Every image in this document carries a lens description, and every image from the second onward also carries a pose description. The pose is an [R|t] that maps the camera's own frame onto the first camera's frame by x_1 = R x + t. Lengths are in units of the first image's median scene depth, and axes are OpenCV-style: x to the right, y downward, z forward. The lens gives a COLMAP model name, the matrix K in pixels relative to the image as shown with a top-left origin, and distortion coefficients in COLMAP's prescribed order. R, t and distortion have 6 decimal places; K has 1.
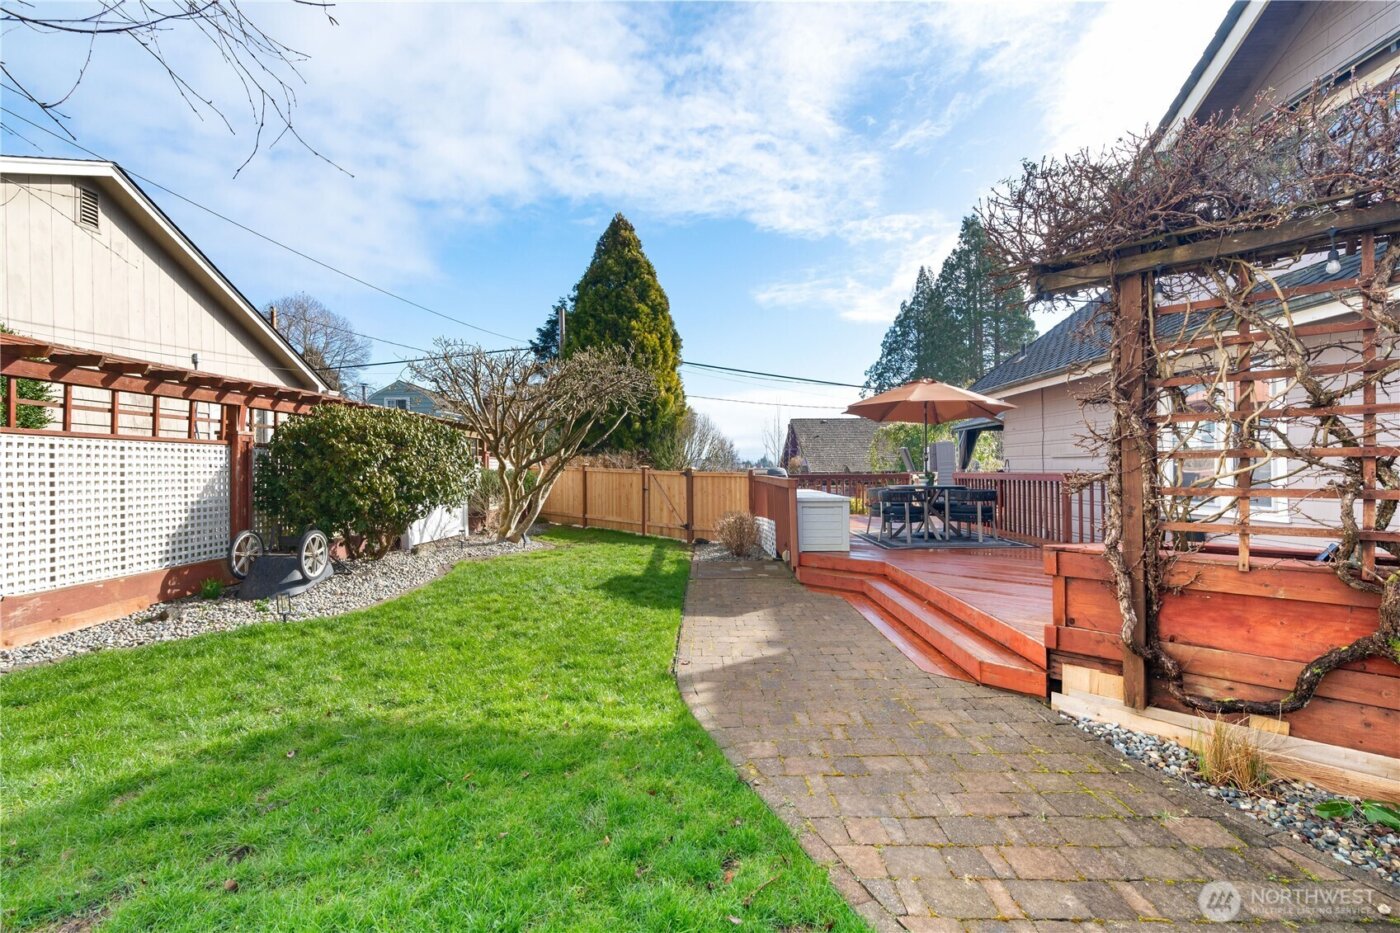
lens RADIAL K [[639.2, 0, 697.1], [0, 639.2, 463.5], [0, 0, 1]] dist [-0.000159, 0.000196]
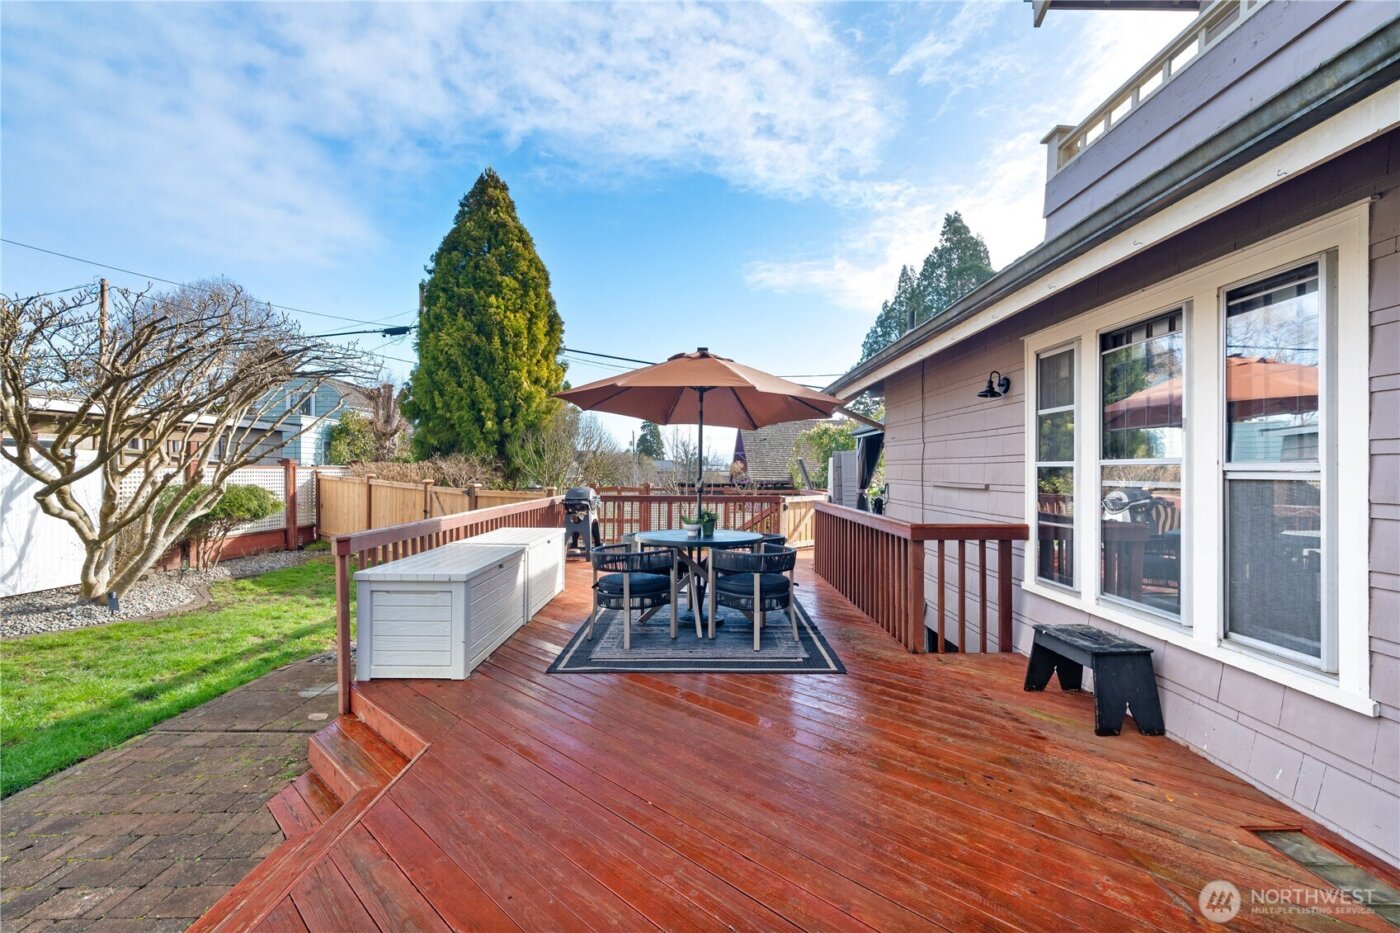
lens RADIAL K [[639.2, 0, 698.8], [0, 639.2, 466.5], [0, 0, 1]] dist [-0.000159, 0.000196]
pose [[0.999786, 0.012242, 0.016693, 0.140327], [-0.012314, 0.999915, 0.004236, -0.012189], [-0.016639, -0.004441, 0.999852, 0.165412]]
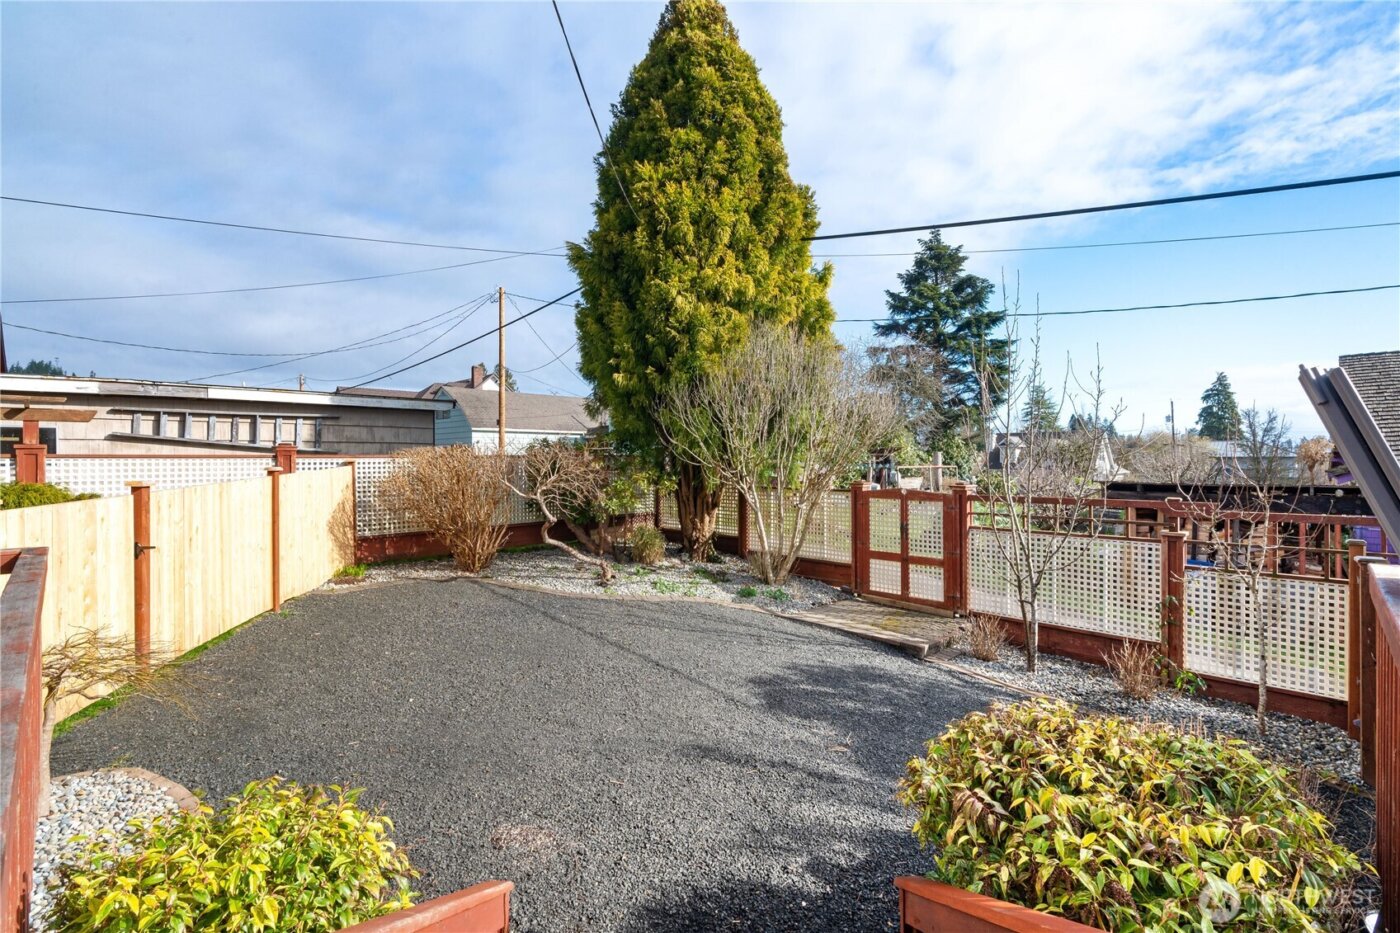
lens RADIAL K [[639.2, 0, 704.1], [0, 639.2, 463.0], [0, 0, 1]] dist [-0.000159, 0.000196]
pose [[0.720168, 0.011001, -0.693713, 0.246323], [0.004405, 0.999782, 0.020428, -0.006896], [0.693786, -0.017768, 0.719962, 0.623378]]
